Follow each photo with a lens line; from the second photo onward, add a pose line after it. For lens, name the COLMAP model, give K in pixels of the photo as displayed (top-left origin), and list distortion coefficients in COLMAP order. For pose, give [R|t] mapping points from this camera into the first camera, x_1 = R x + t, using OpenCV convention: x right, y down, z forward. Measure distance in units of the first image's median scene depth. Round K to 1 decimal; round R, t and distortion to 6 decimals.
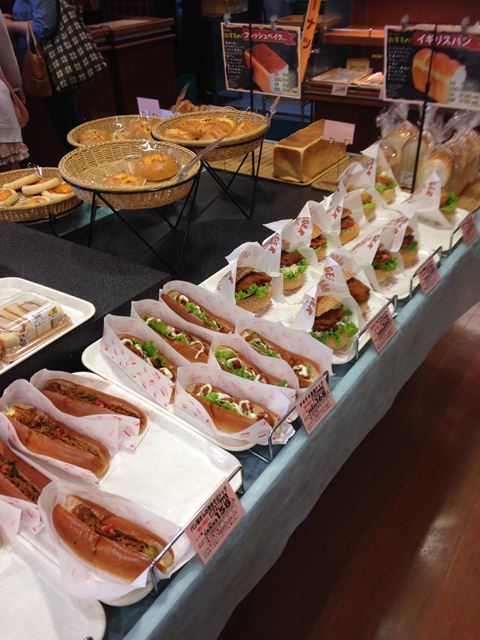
lens RADIAL K [[584.7, 0, 240.0], [0, 584.7, 320.0], [0, 0, 1]] dist [0.180449, -0.256111]
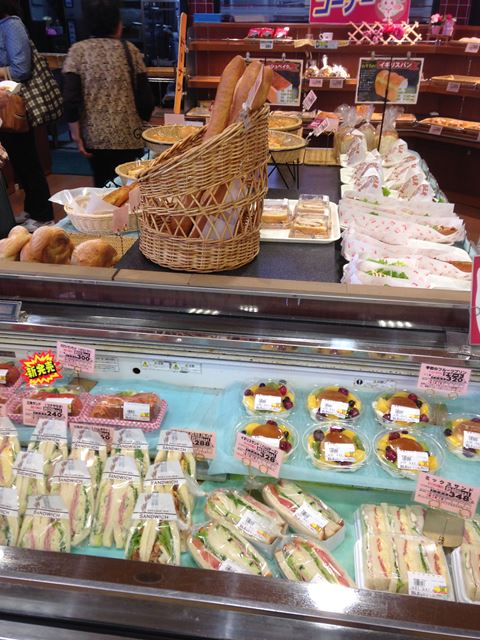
lens RADIAL K [[626.9, 0, 240.0], [0, 626.9, 320.0], [0, 0, 1]] dist [-0.017254, -0.010797]
pose [[0.880678, -0.186666, 0.435388, -0.830769], [0.233594, 0.970701, -0.056326, 0.206727], [-0.412118, 0.151309, 0.898479, -0.266244]]
